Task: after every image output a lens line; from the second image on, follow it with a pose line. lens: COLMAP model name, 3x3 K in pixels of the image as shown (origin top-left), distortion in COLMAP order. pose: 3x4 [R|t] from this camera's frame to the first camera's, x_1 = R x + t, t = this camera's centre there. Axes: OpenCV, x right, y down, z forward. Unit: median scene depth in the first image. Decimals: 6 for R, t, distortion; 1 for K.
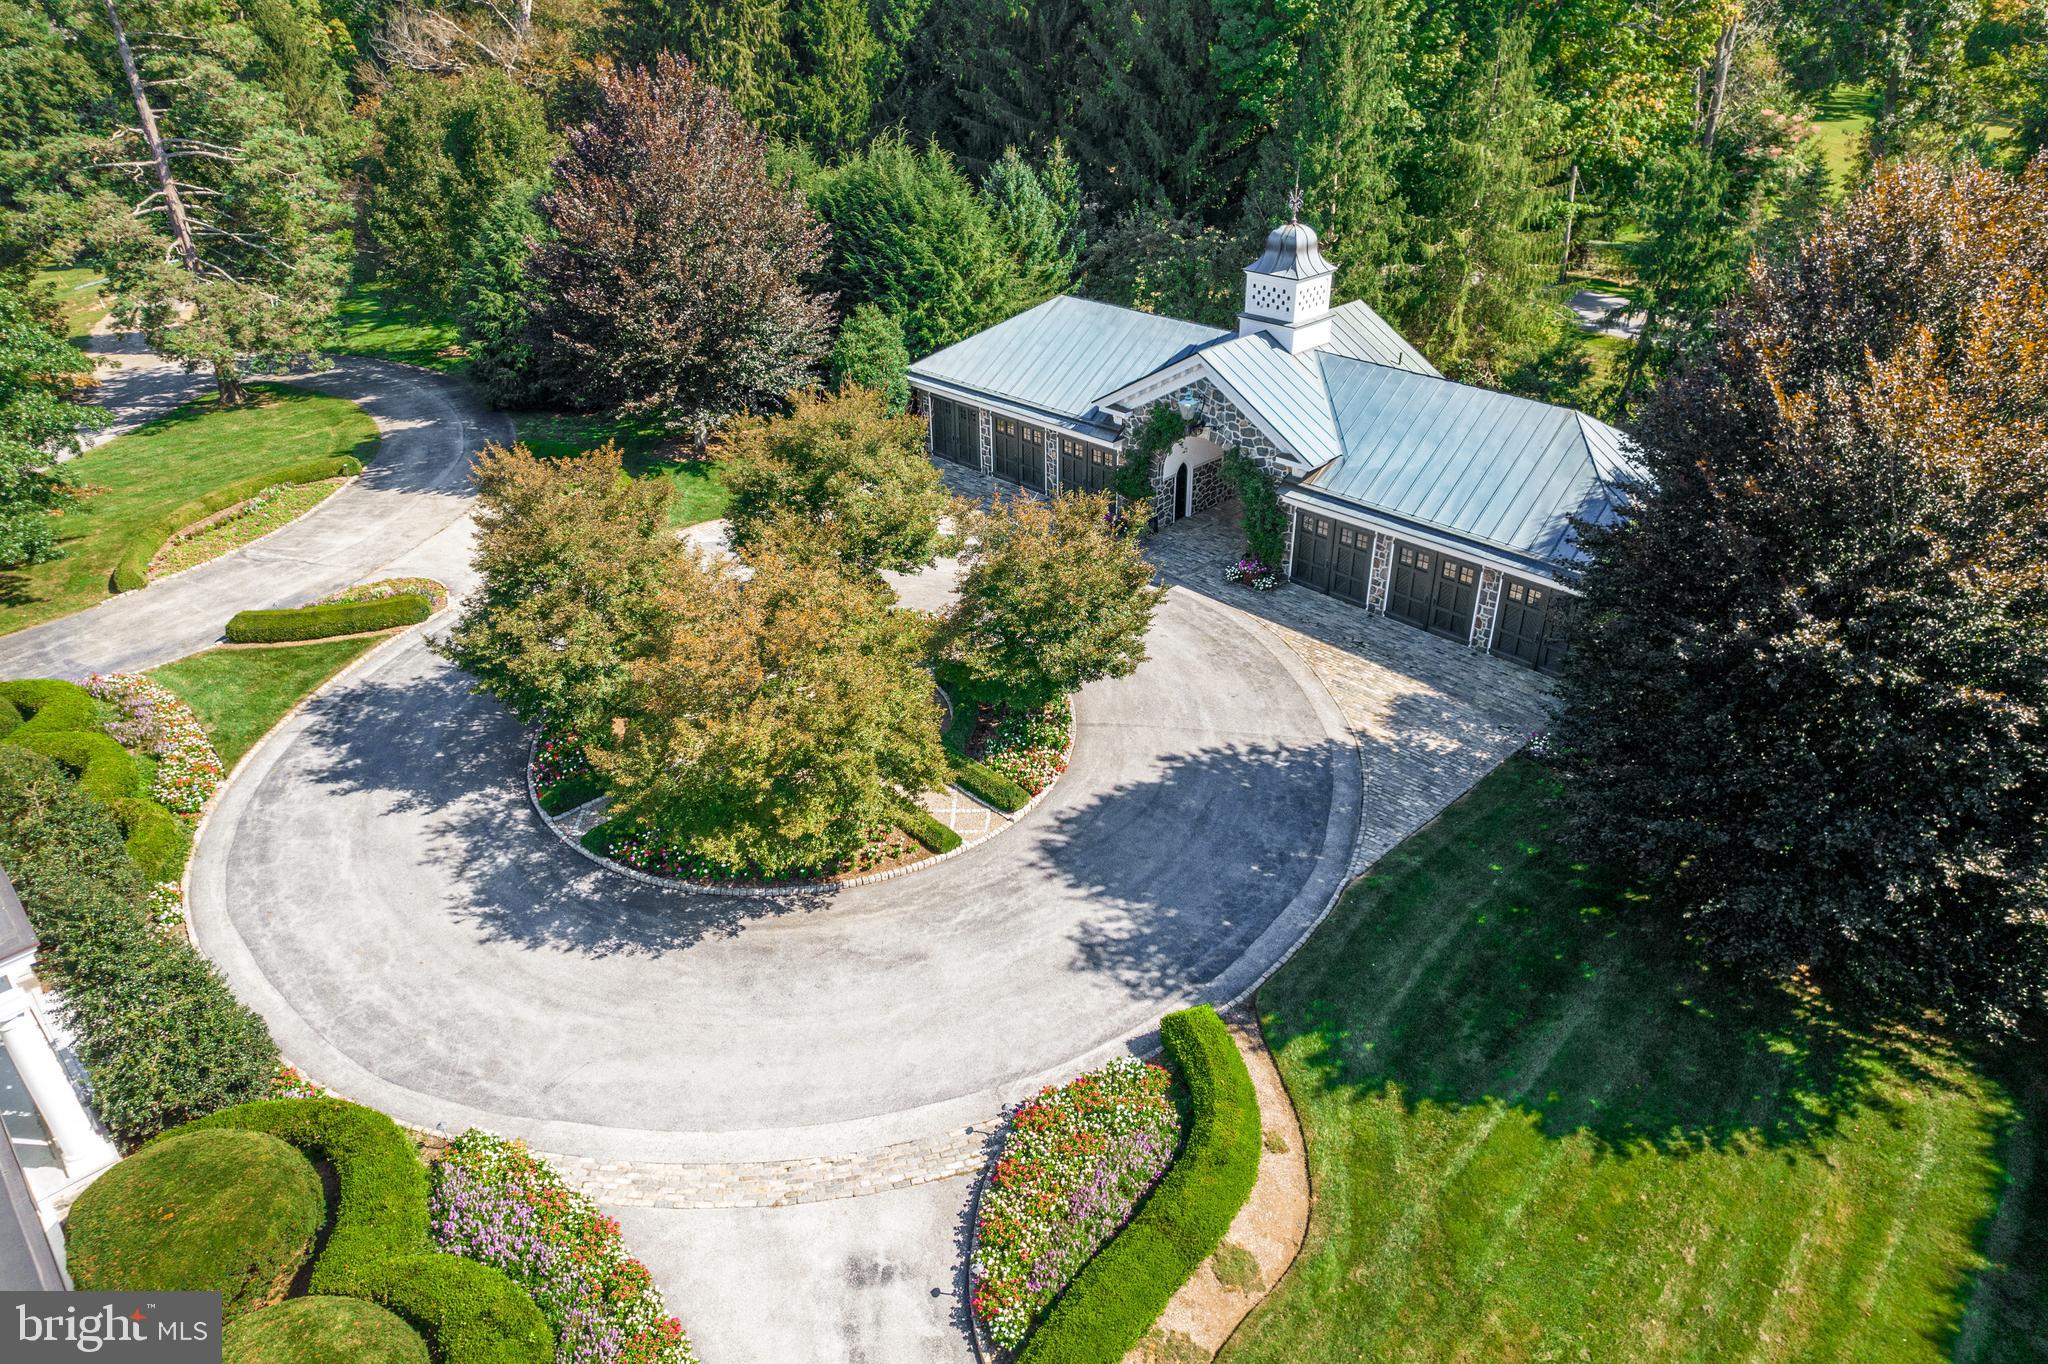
lens RADIAL K [[1318.9, 0, 1024.0], [0, 1318.9, 682.0], [0, 0, 1]] dist [-0.072987, 0.002827]
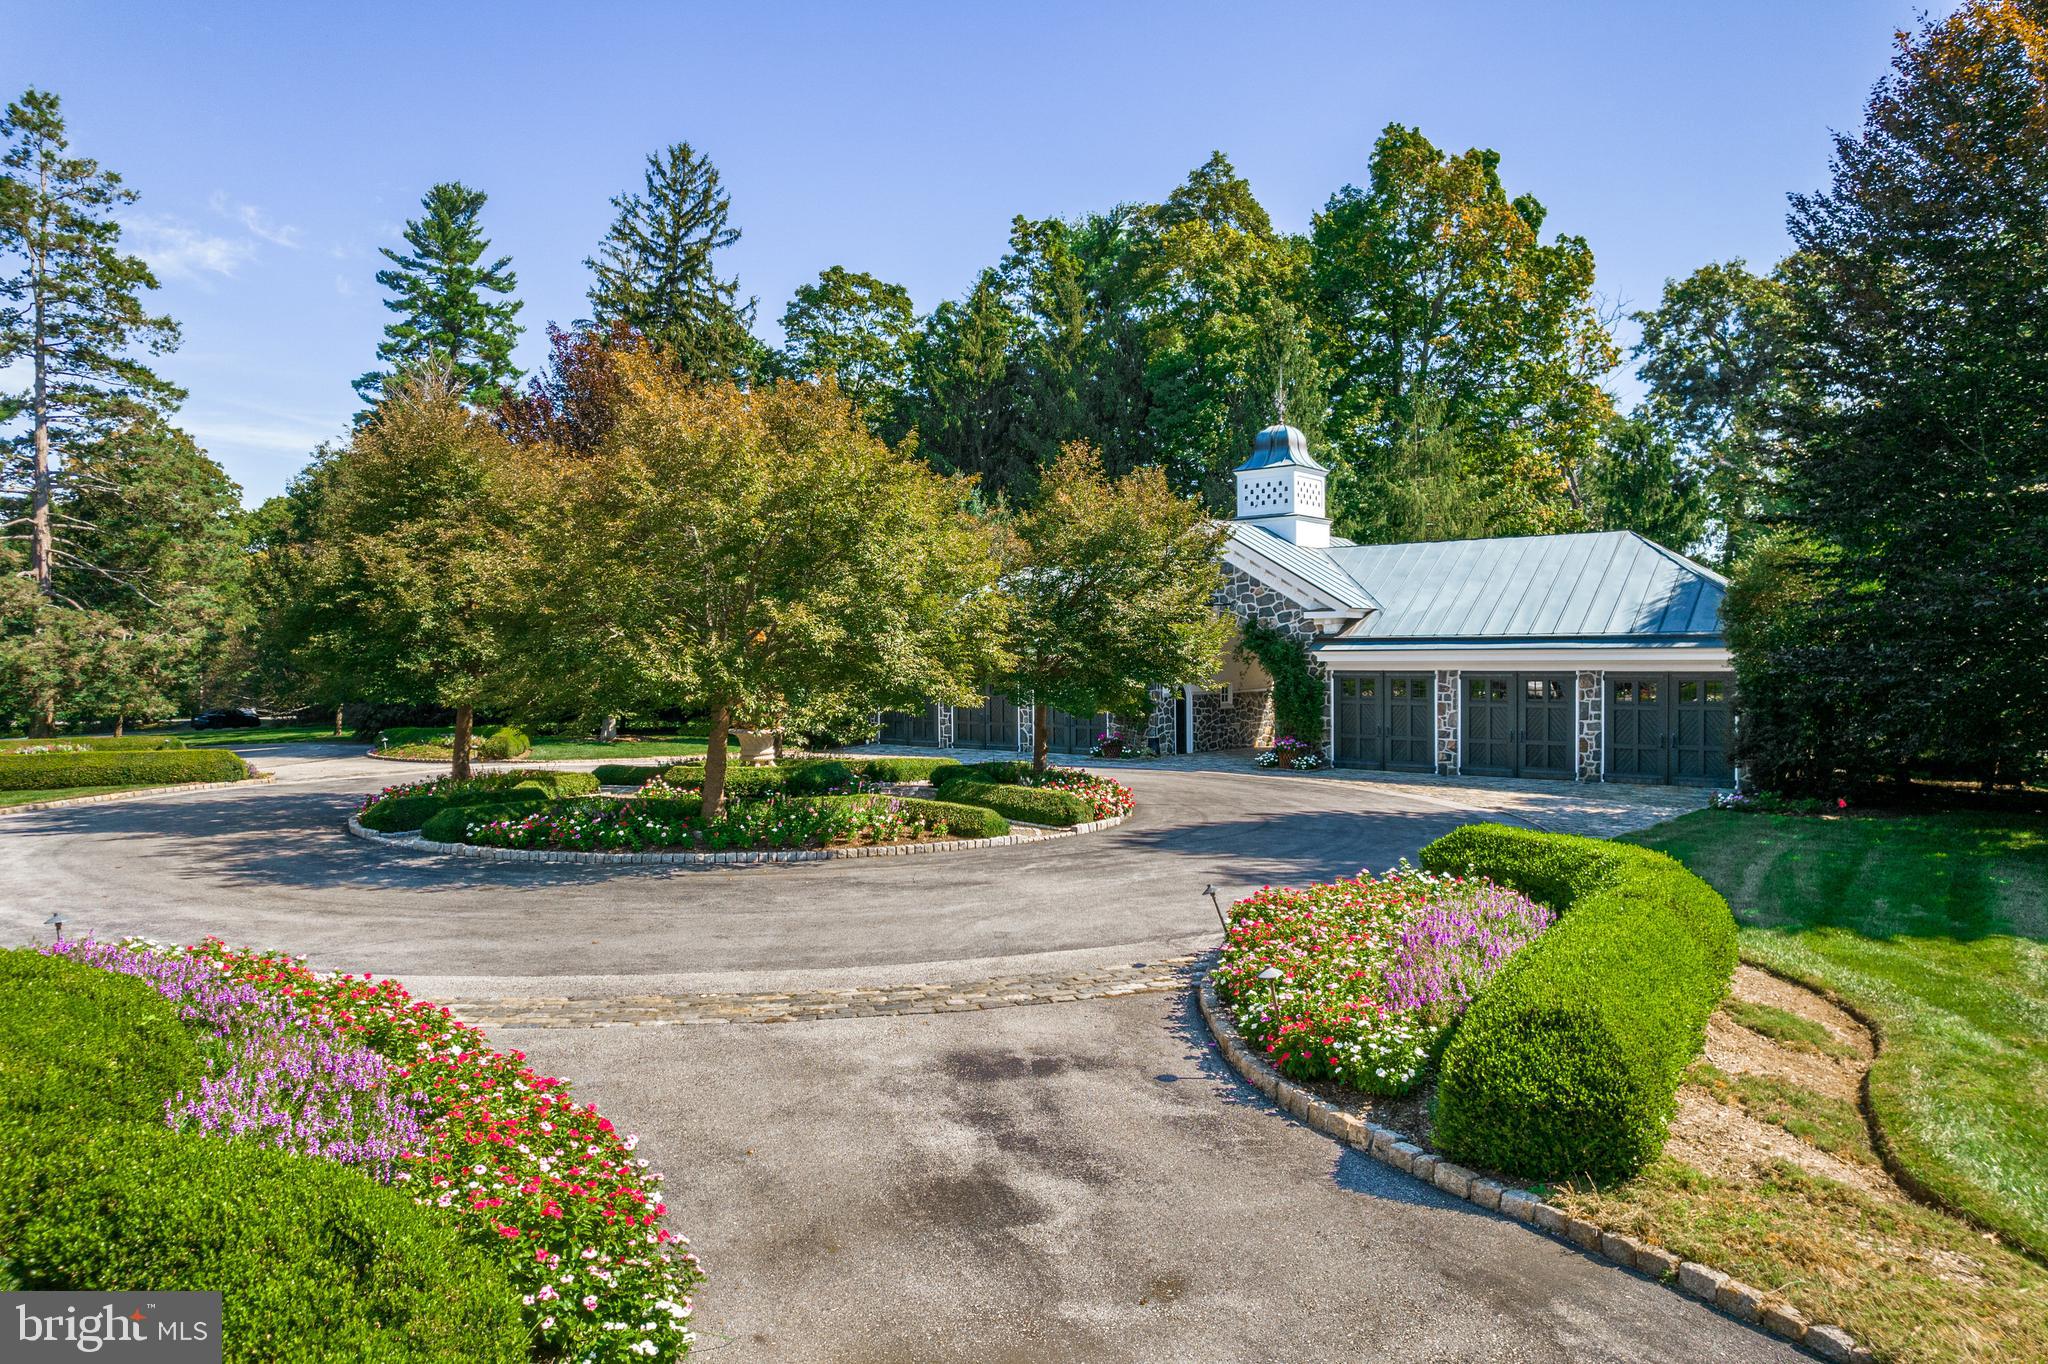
lens RADIAL K [[1318.9, 0, 1024.0], [0, 1318.9, 682.0], [0, 0, 1]] dist [-0.072987, 0.002827]
pose [[0.995031, 0.004018, 0.099486, -0.081353], [0.044442, 0.876204, -0.479886, 0.287401], [-0.089098, 0.481923, 0.871672, 0.288798]]
